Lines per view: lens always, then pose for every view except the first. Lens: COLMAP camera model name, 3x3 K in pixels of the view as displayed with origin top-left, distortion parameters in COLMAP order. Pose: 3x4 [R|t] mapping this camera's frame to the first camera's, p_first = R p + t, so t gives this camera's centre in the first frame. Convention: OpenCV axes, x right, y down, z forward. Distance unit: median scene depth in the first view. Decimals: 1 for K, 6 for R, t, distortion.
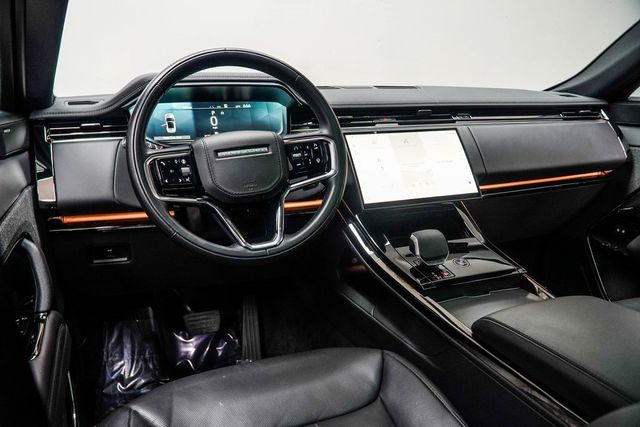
lens RADIAL K [[473.8, 0, 320.0], [0, 473.8, 213.5], [0, 0, 1]] dist [0.000586, -0.001461]
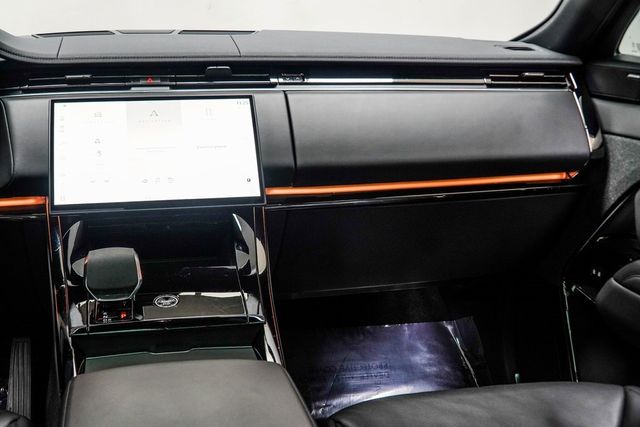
lens RADIAL K [[722.9, 0, 320.0], [0, 722.9, 213.5], [0, 0, 1]] dist [-0.059684, -0.016453]
pose [[0.985362, 0.048315, -0.163482, 0.485446], [-0.050628, 0.998667, -0.010008, -0.013640], [0.162781, 0.018138, 0.986496, 0.047493]]
